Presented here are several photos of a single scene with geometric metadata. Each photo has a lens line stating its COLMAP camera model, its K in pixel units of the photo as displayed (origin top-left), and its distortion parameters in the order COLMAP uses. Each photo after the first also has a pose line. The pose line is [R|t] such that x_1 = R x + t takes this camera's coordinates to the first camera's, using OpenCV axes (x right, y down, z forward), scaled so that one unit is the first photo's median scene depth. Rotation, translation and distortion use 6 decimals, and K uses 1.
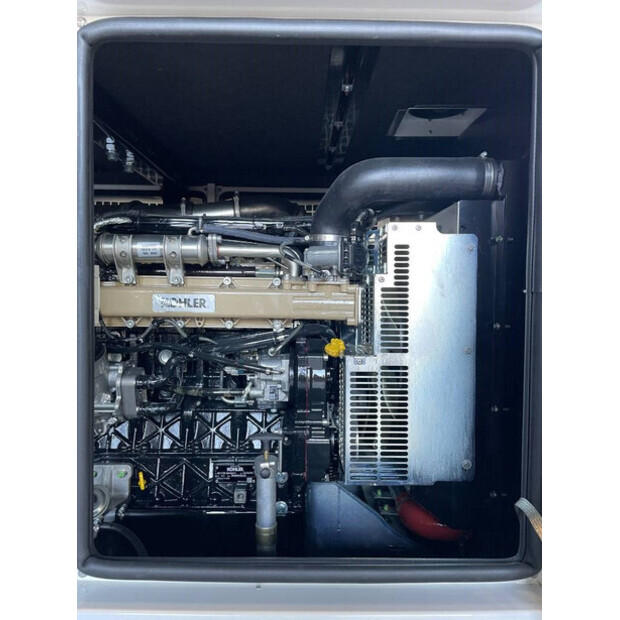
lens RADIAL K [[472.8, 0, 311.5], [0, 472.8, 309.9], [0, 0, 1]] dist [0.062961, -0.071047]
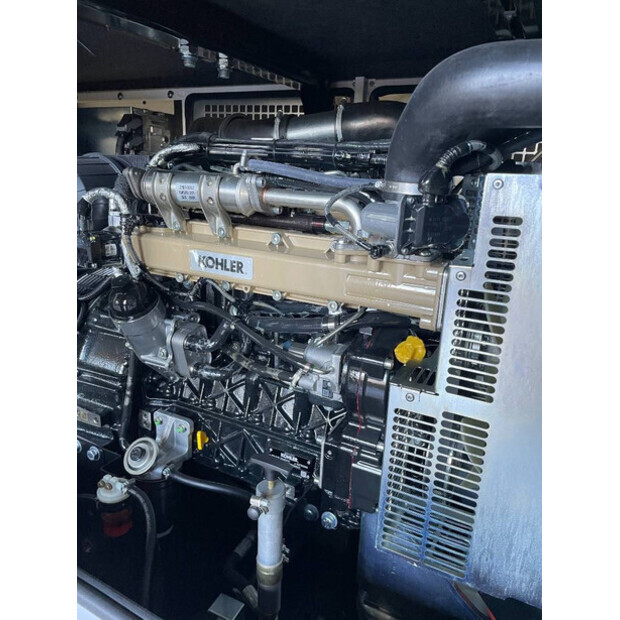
lens RADIAL K [[472.8, 0, 308.5], [0, 472.8, 309.3], [0, 0, 1]] dist [0.062961, -0.071047]
pose [[0.879287, 0.160754, -0.448344, 0.225750], [-0.053907, 0.968862, 0.241663, -0.138816], [0.473232, -0.188322, 0.860573, 0.364237]]
